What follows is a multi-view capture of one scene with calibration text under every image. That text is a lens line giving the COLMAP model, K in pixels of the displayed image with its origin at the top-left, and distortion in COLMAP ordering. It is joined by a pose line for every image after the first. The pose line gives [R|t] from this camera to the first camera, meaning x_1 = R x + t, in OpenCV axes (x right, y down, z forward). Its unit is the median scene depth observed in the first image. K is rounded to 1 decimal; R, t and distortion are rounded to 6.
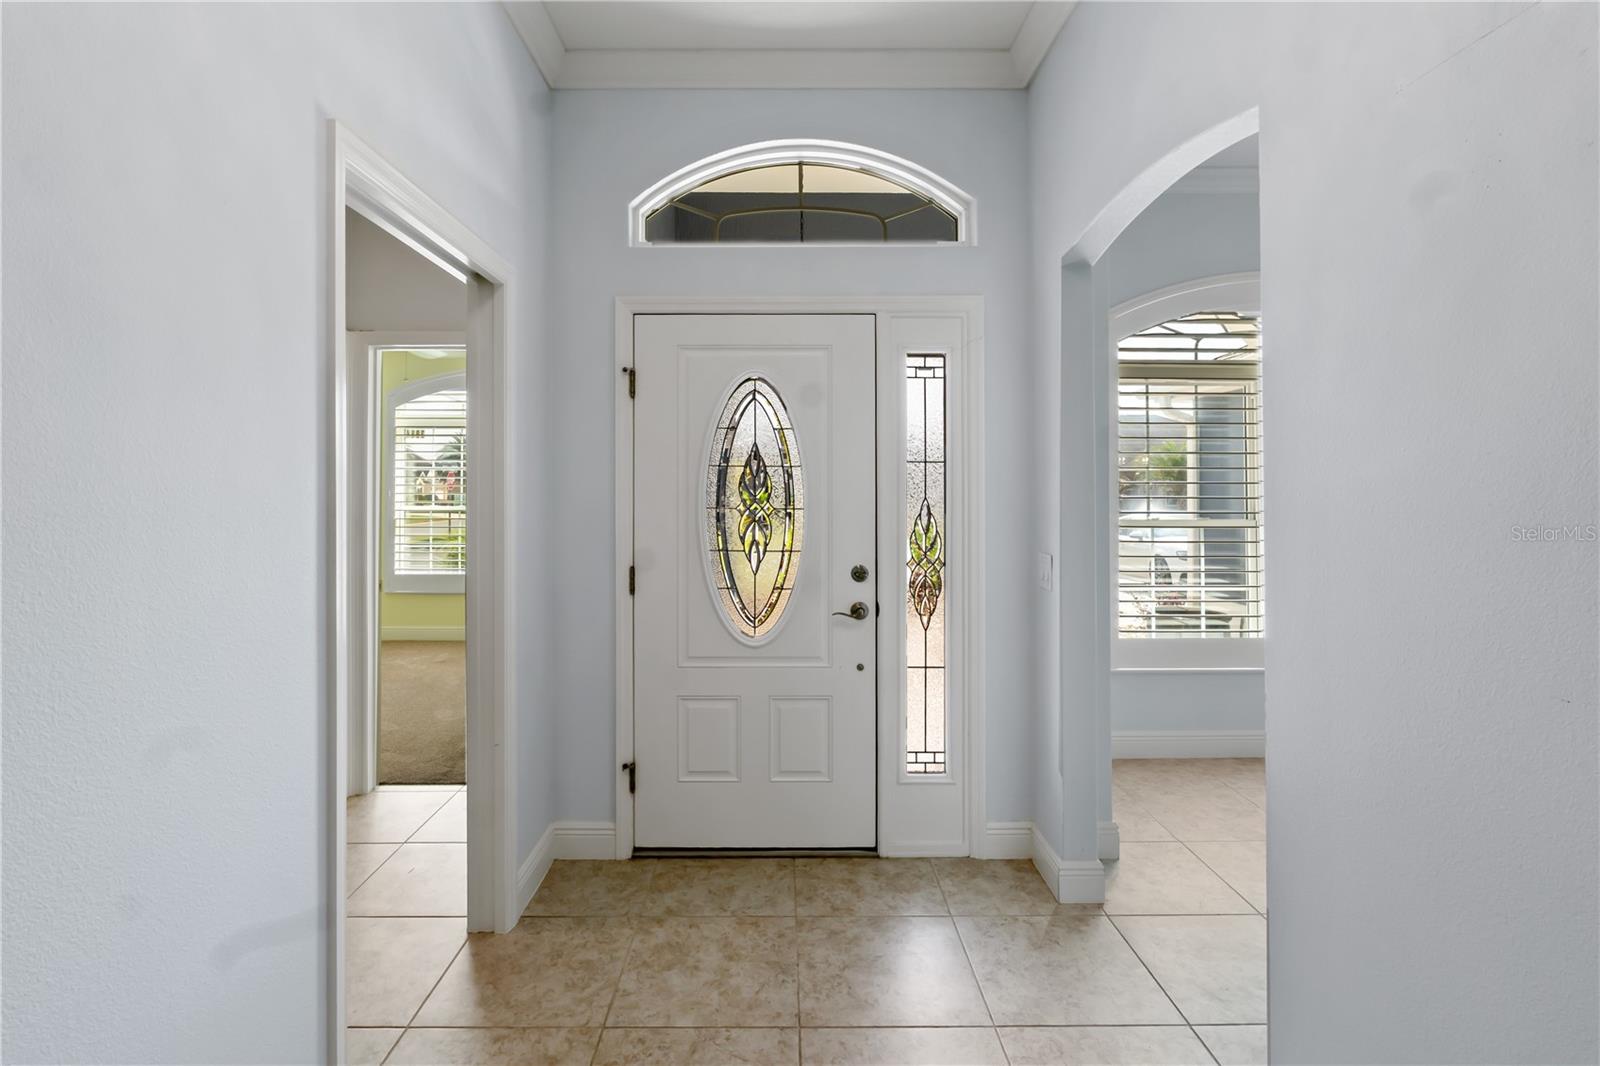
lens RADIAL K [[724.1, 0, 793.4], [0, 724.1, 482.1], [0, 0, 1]] dist [-0.013256, -0.000043]
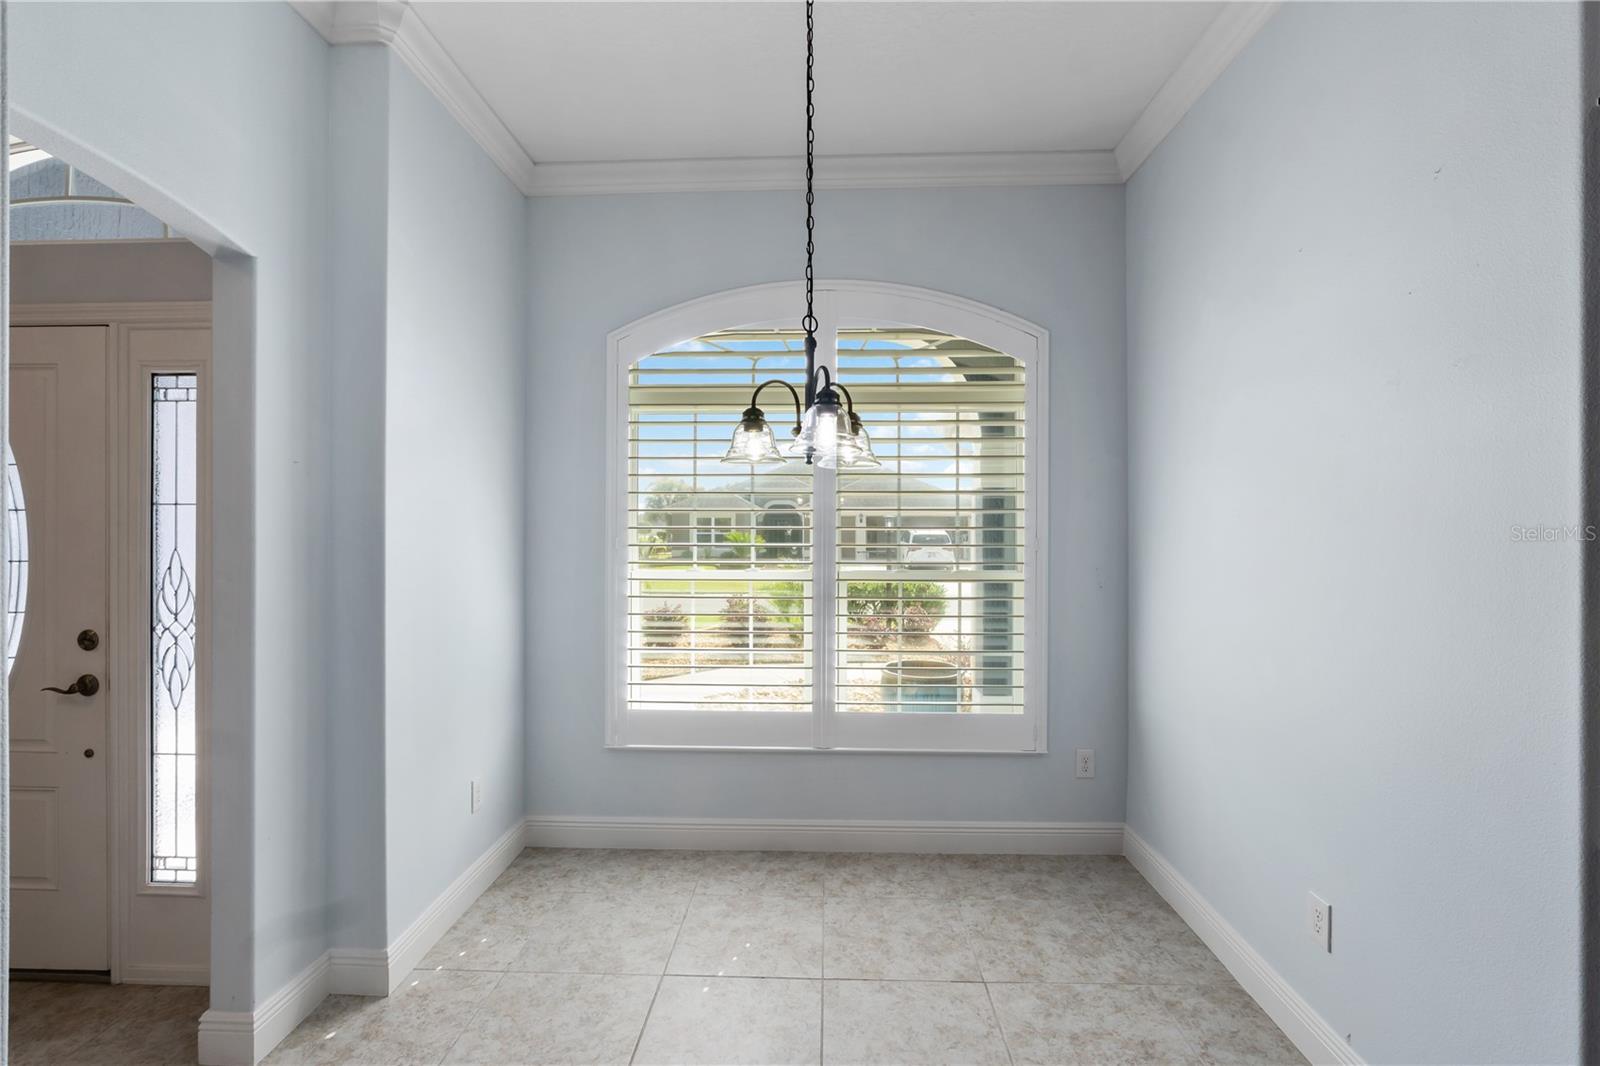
lens RADIAL K [[726.2, 0, 804.4], [0, 726.2, 522.9], [0, 0, 1]] dist [-0.009092, 0.000391]
pose [[0.999293, -0.004611, -0.037308, 0.697282], [0.004932, 0.999952, 0.008514, -0.007512], [0.037267, -0.008692, 0.999268, 0.157334]]
